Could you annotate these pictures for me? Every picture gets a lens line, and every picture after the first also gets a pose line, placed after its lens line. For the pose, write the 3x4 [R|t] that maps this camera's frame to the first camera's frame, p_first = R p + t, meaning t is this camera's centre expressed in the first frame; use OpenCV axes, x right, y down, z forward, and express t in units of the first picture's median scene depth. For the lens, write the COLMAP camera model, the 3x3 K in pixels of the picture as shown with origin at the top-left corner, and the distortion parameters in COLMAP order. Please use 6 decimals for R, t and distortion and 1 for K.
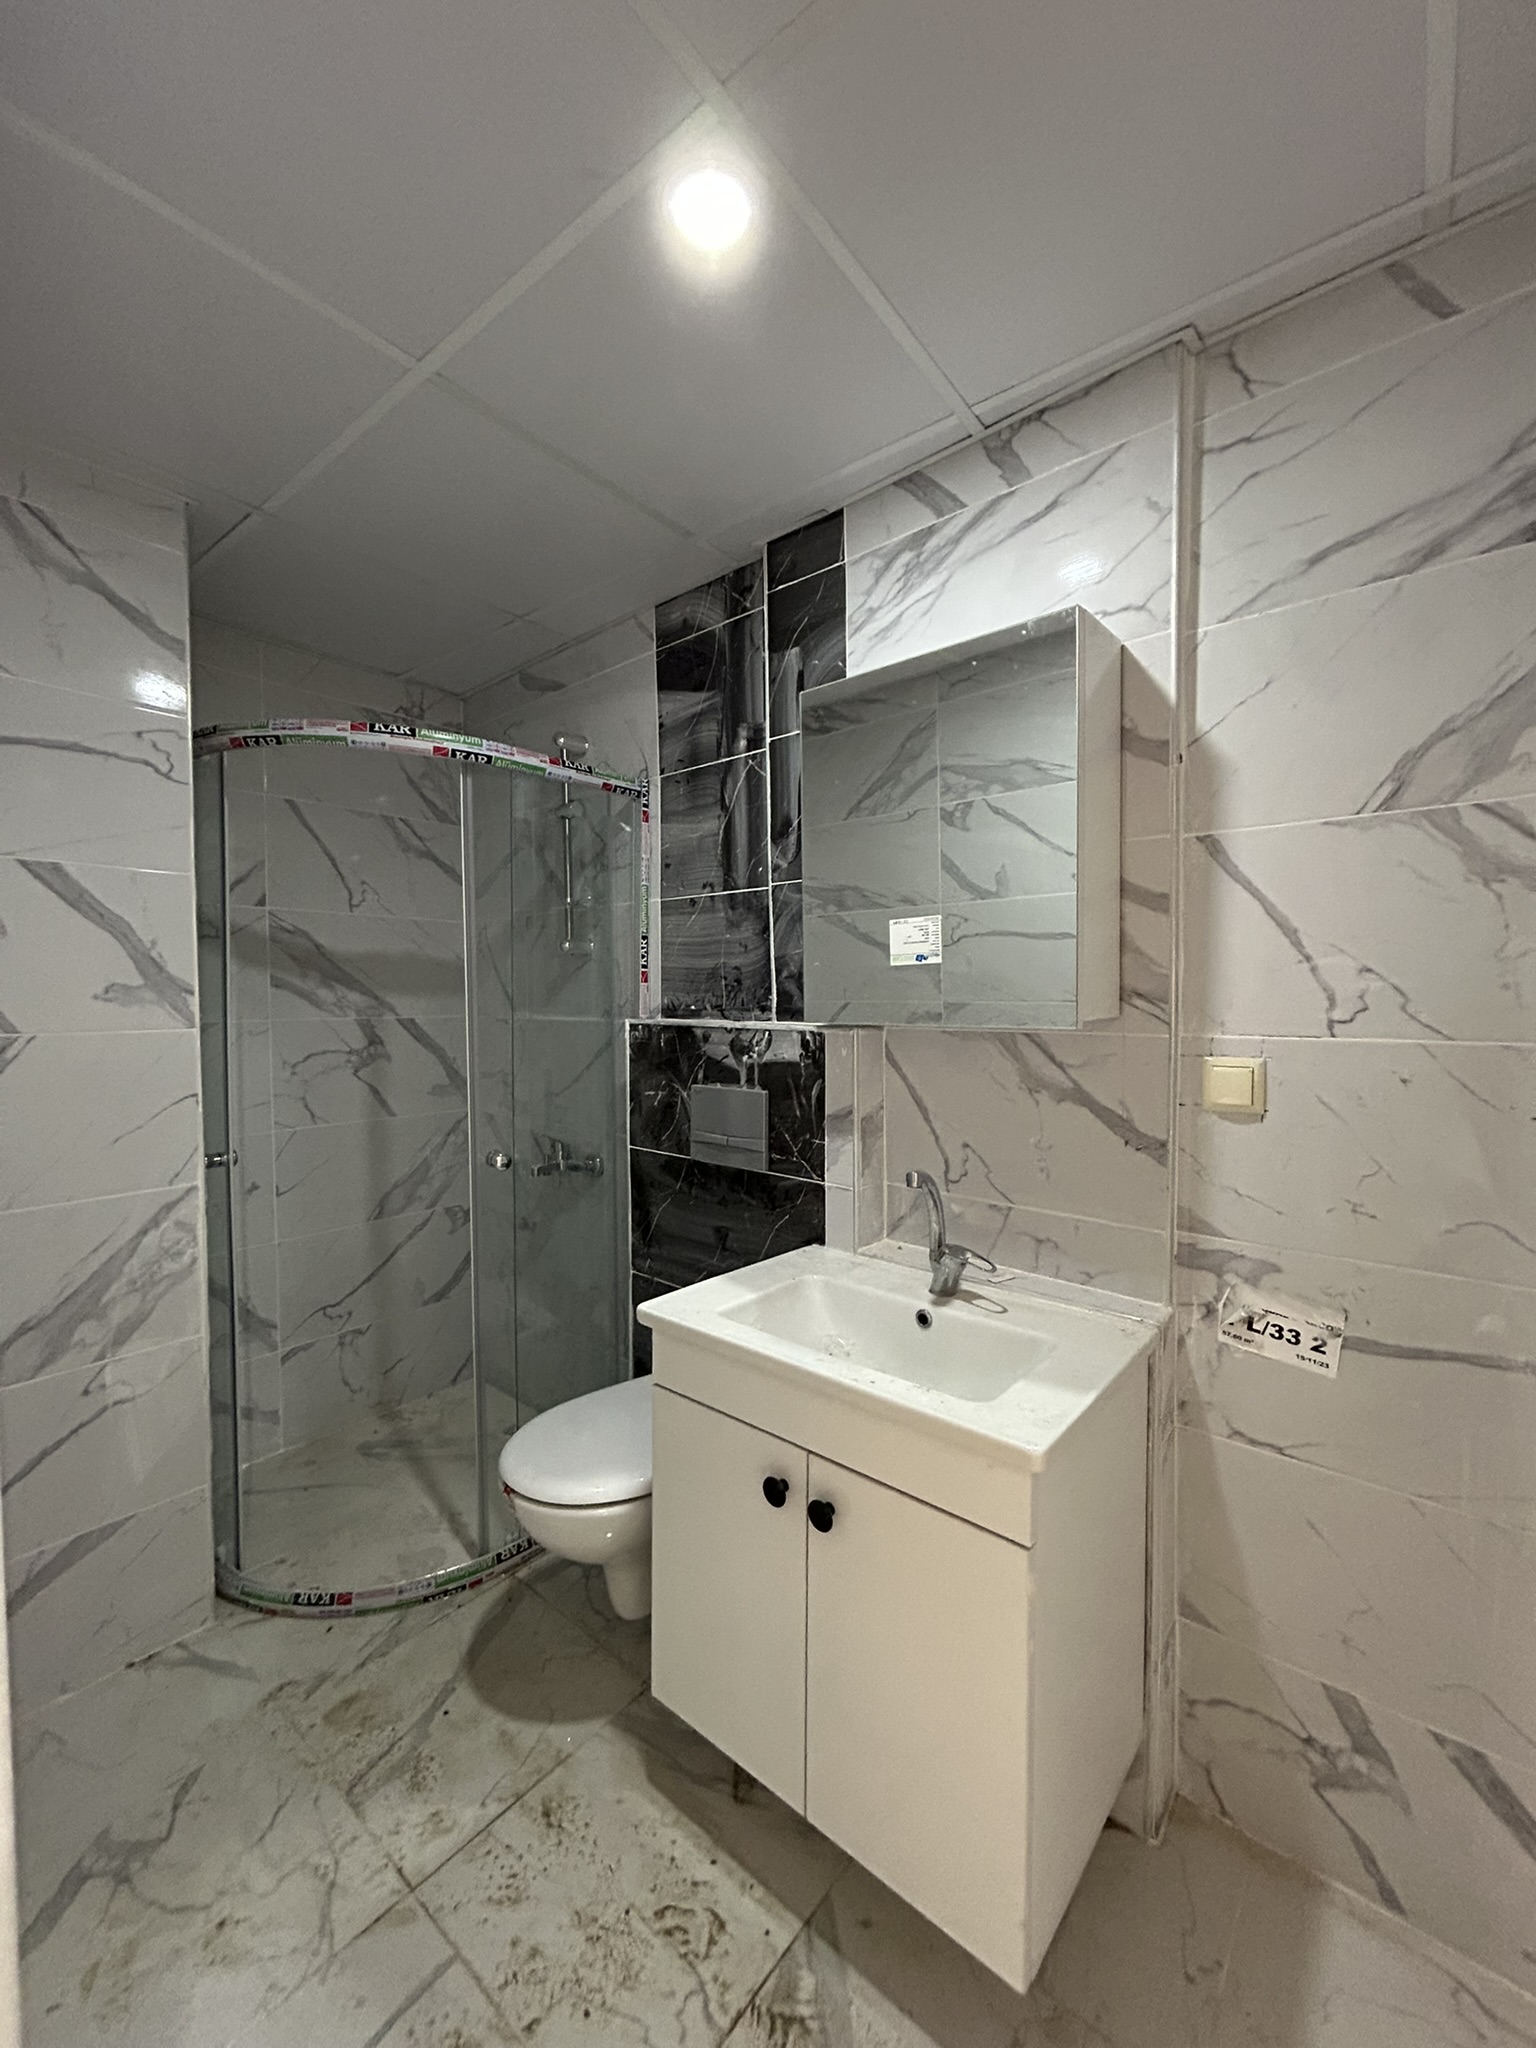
lens RADIAL K [[823.5, 0, 770.6], [0, 823.5, 1028.9], [0, 0, 1]] dist [0.000120, -0.000743]
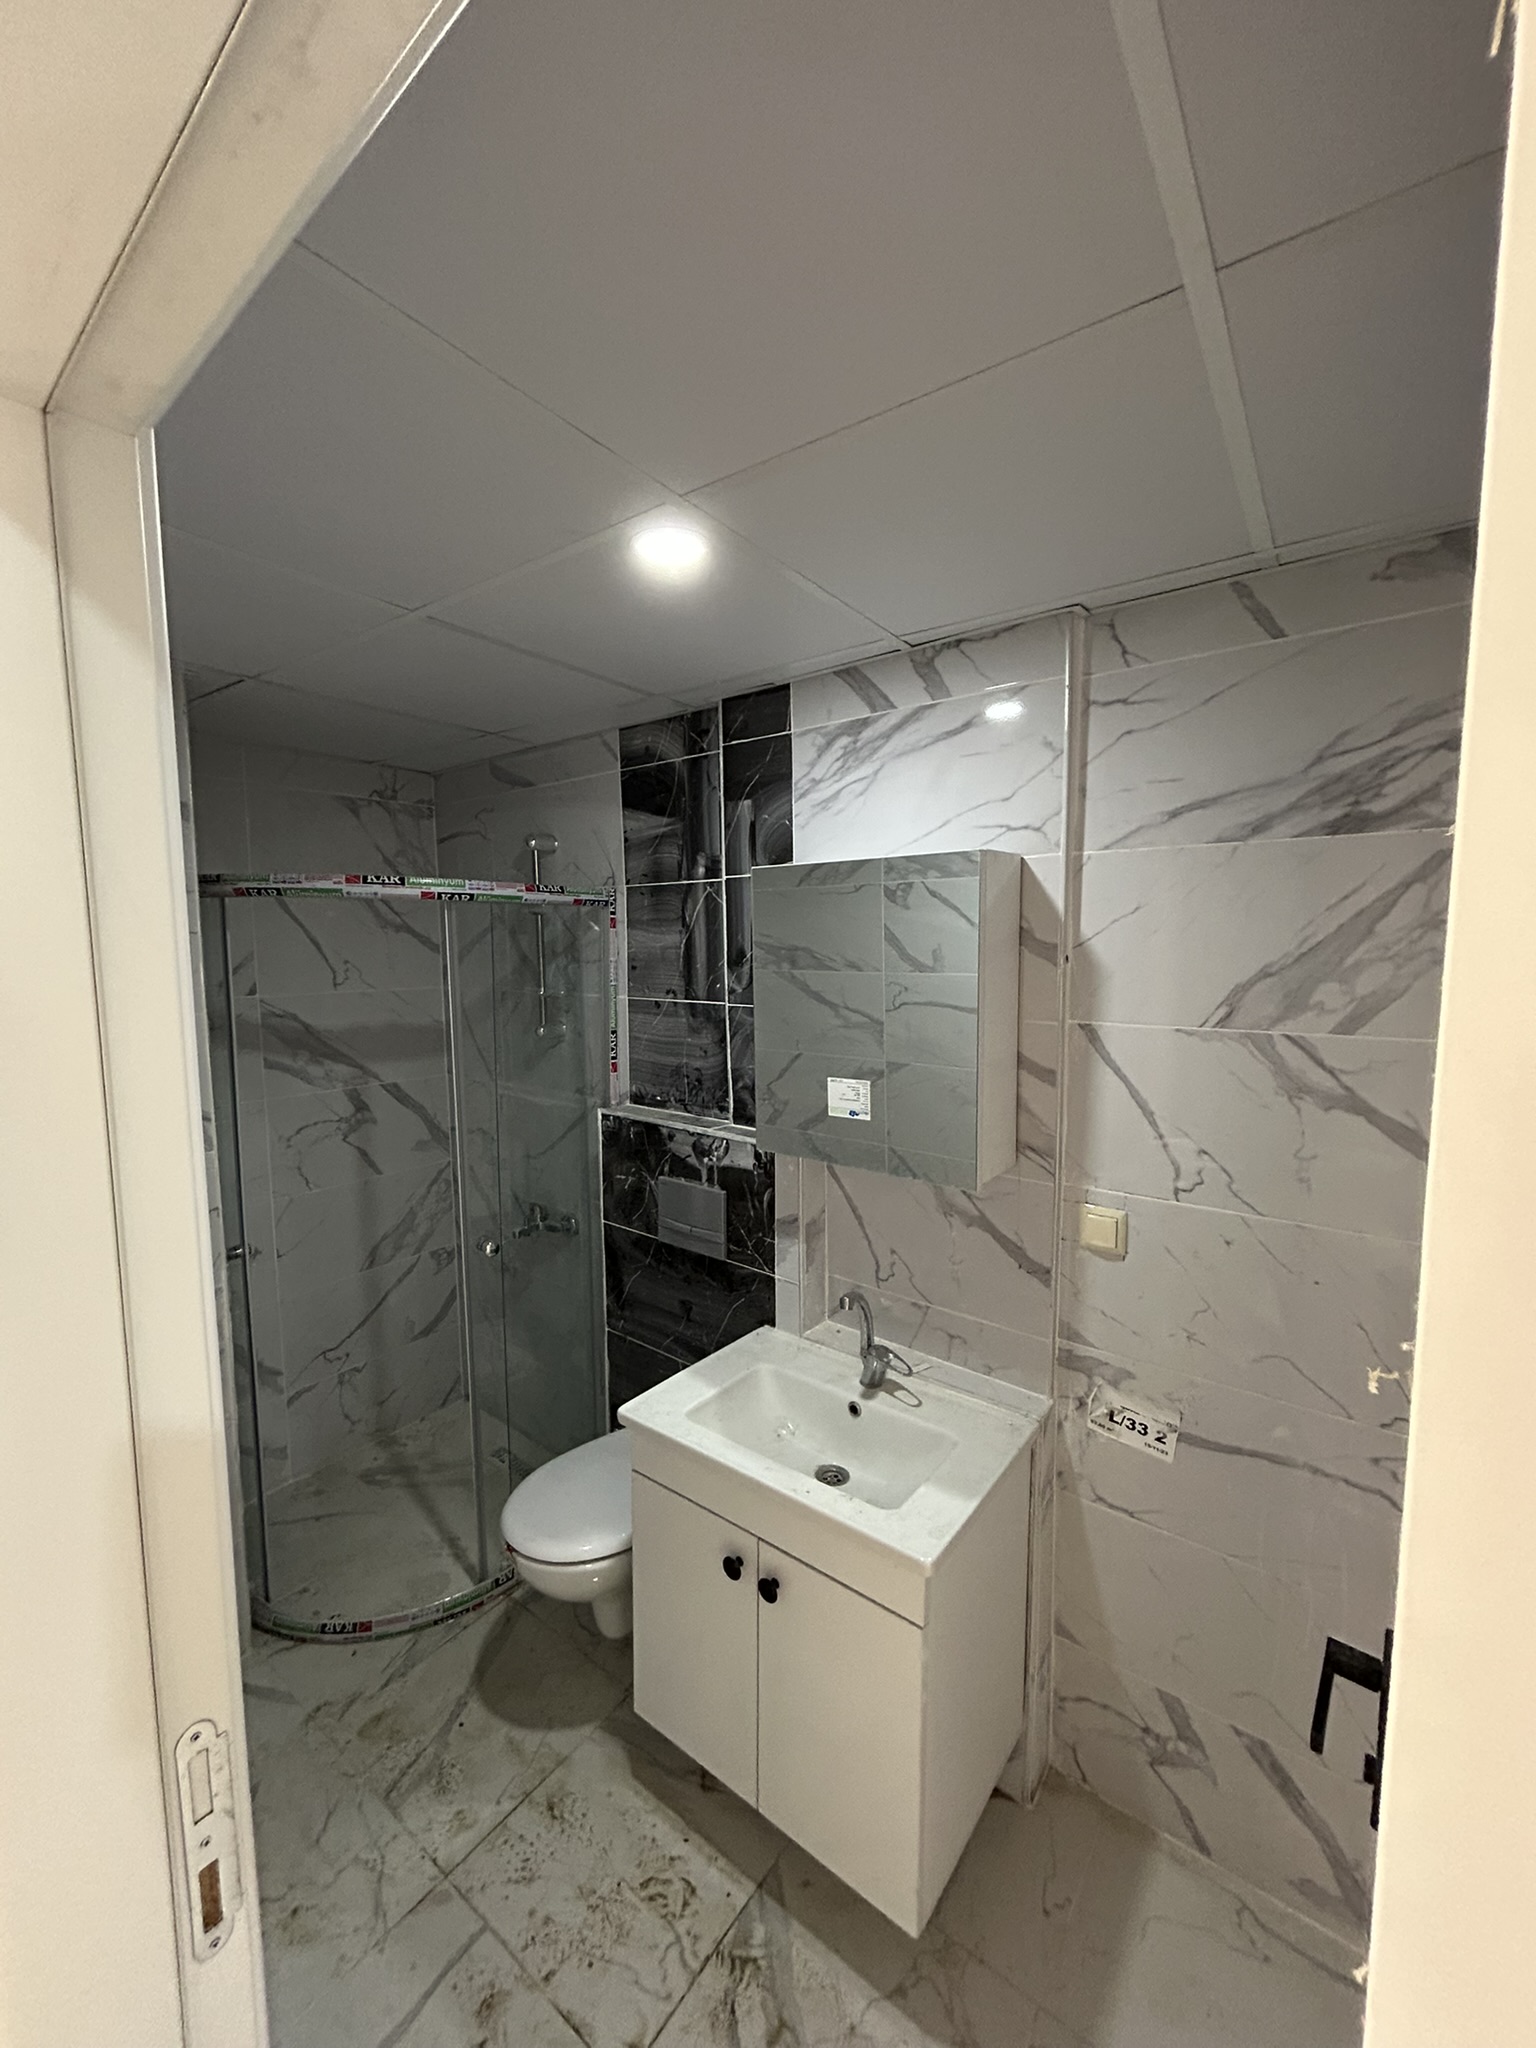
lens RADIAL K [[823.5, 0, 770.6], [0, 823.5, 1028.9], [0, 0, 1]] dist [0.000120, -0.000743]
pose [[0.998886, -0.006501, 0.046744, 0.008209], [0.003491, 0.997931, 0.064191, -0.274081], [-0.047065, -0.063957, 0.996842, -0.164384]]
